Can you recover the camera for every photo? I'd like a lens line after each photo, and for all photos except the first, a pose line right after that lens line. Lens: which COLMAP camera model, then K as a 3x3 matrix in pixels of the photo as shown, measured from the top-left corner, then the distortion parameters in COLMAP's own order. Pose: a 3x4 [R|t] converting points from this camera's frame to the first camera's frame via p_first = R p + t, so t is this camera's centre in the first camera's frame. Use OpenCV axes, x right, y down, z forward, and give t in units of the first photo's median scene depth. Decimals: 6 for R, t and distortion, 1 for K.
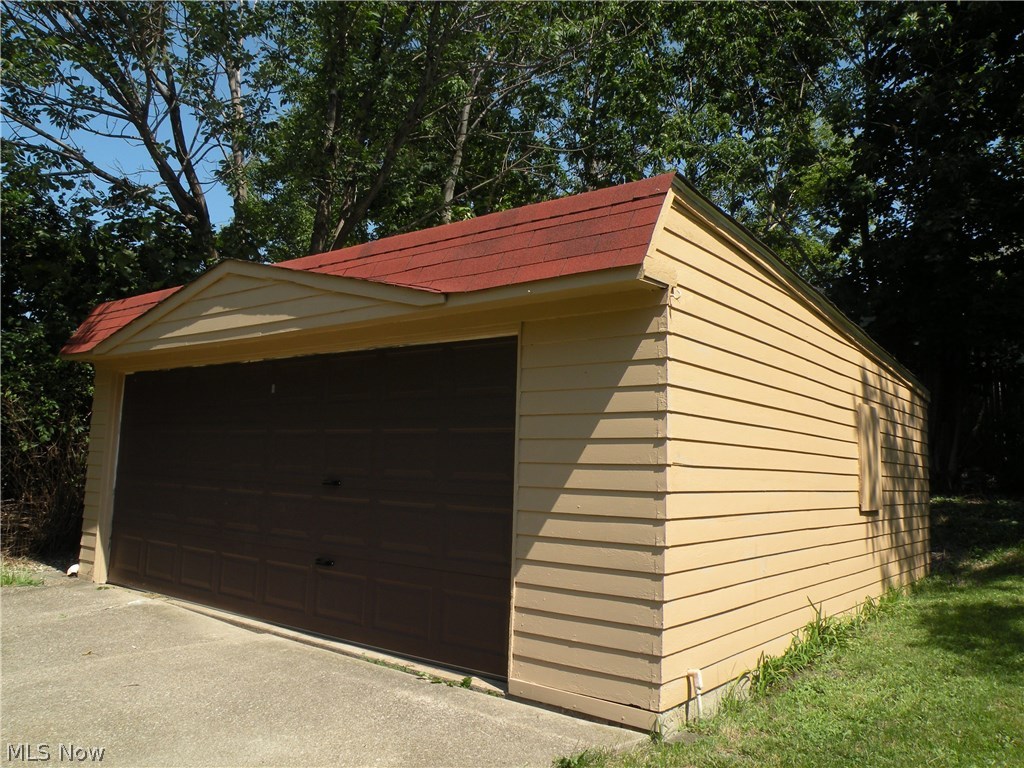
lens RADIAL K [[822.1, 0, 512.0], [0, 822.1, 384.0], [0, 0, 1]] dist [-0.171161, 0.148567]
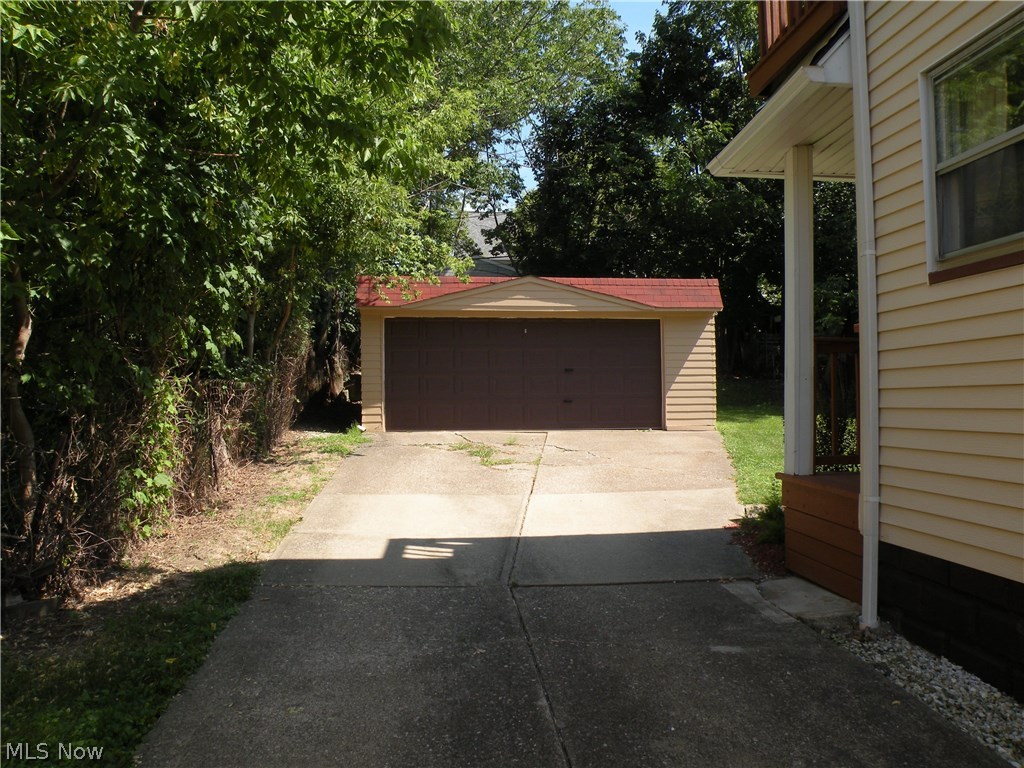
lens RADIAL K [[822.1, 0, 512.0], [0, 822.1, 384.0], [0, 0, 1]] dist [-0.171161, 0.148567]
pose [[0.715932, -0.023081, 0.697788, -2.702503], [-0.046329, 0.995680, 0.080469, -0.041211], [-0.696631, -0.089938, 0.711770, -0.884480]]
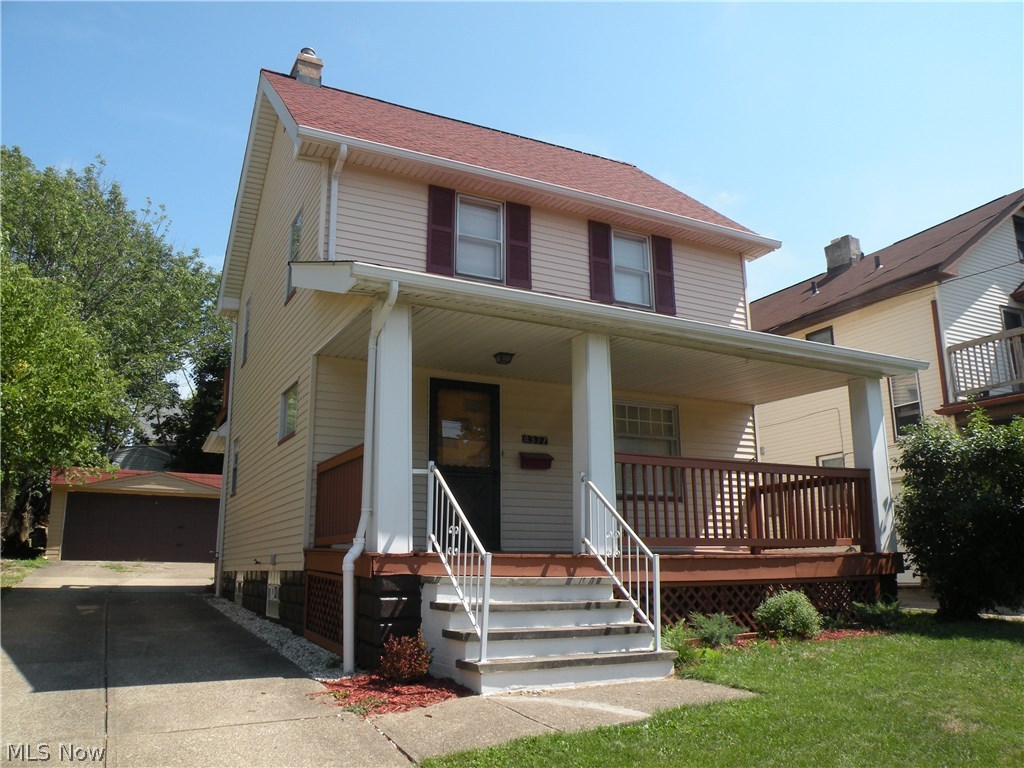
lens RADIAL K [[822.1, 0, 512.0], [0, 822.1, 384.0], [0, 0, 1]] dist [-0.171161, 0.148567]
pose [[0.418820, 0.174002, 0.891242, -4.294960], [-0.080491, 0.984720, -0.154427, -0.145726], [-0.904495, -0.007060, 0.426426, -3.025662]]
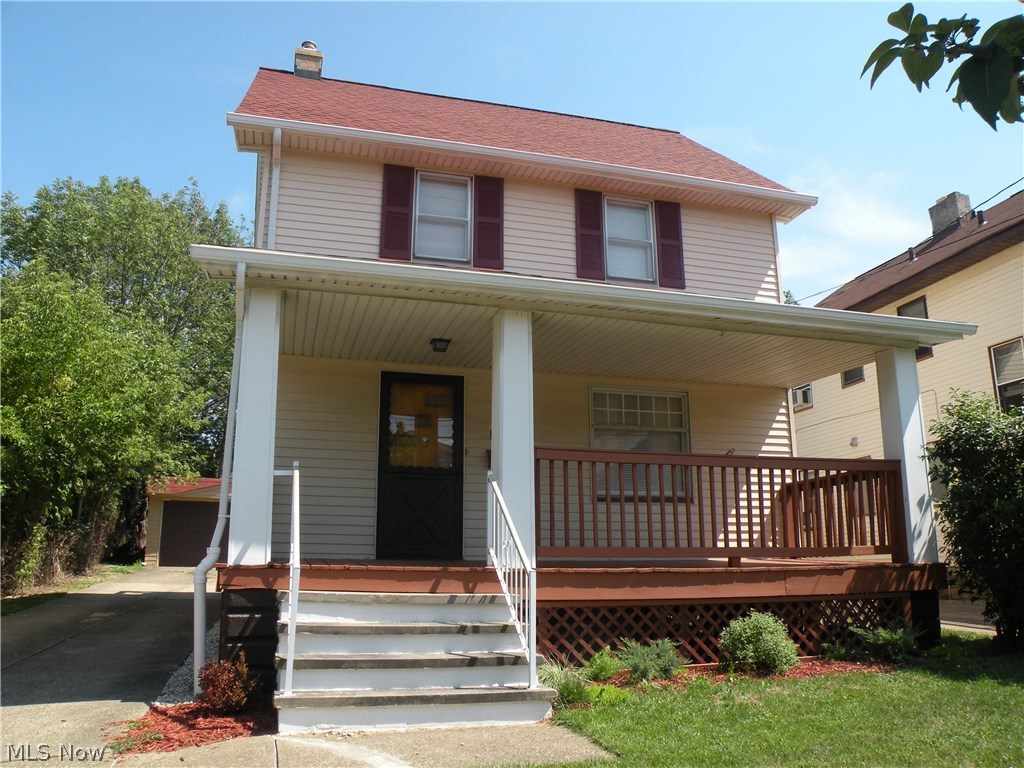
lens RADIAL K [[822.1, 0, 512.0], [0, 822.1, 384.0], [0, 0, 1]] dist [-0.171161, 0.148567]
pose [[0.591888, 0.154892, 0.790997, -3.815003], [-0.068610, 0.987482, -0.142028, -0.191013], [-0.803095, 0.029794, 0.595106, -3.356431]]
